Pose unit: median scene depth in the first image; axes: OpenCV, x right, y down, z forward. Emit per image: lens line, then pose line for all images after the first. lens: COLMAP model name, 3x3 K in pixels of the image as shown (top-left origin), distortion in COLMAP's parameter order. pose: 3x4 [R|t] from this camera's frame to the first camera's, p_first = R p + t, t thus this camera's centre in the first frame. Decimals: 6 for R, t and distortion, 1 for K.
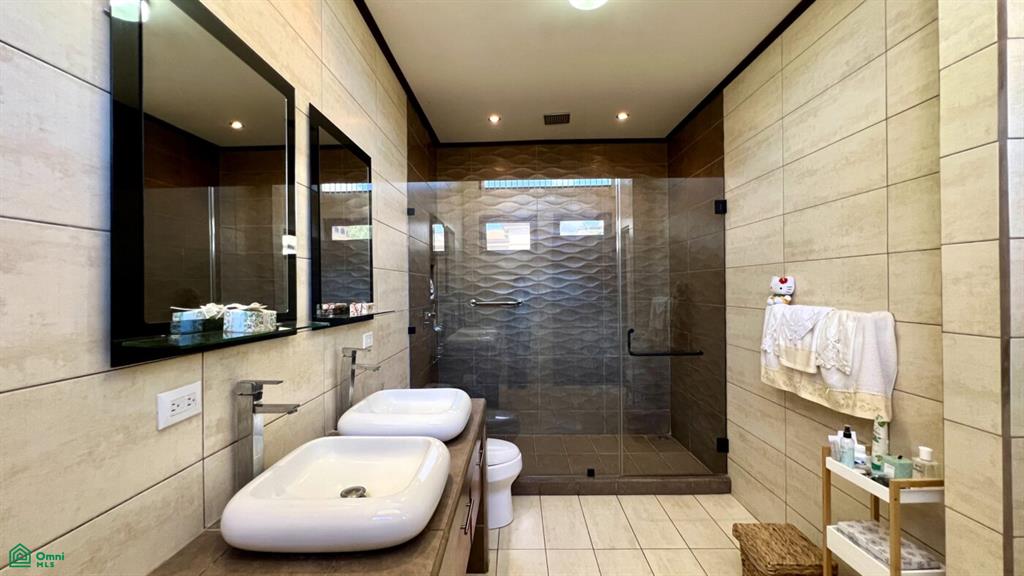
lens RADIAL K [[411.9, 0, 512.0], [0, 411.9, 288.0], [0, 0, 1]] dist [0.000723, 0.000164]
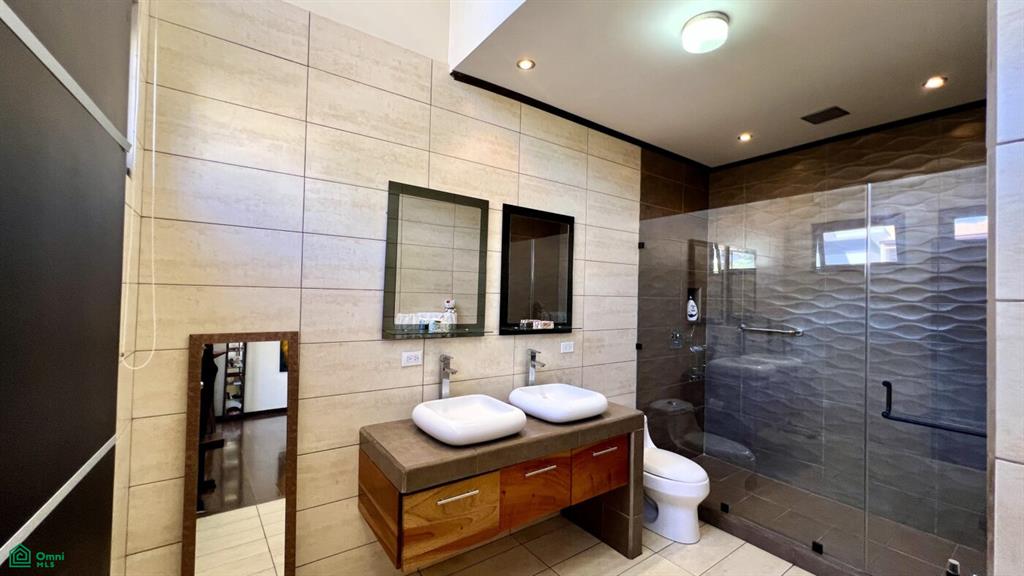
lens RADIAL K [[411.9, 0, 512.0], [0, 411.9, 288.0], [0, 0, 1]] dist [0.000723, 0.000164]
pose [[0.590408, 0.011690, -0.807020, 0.486809], [-0.030436, 0.999506, -0.007789, -0.043038], [0.806531, 0.029161, 0.590472, 0.010093]]
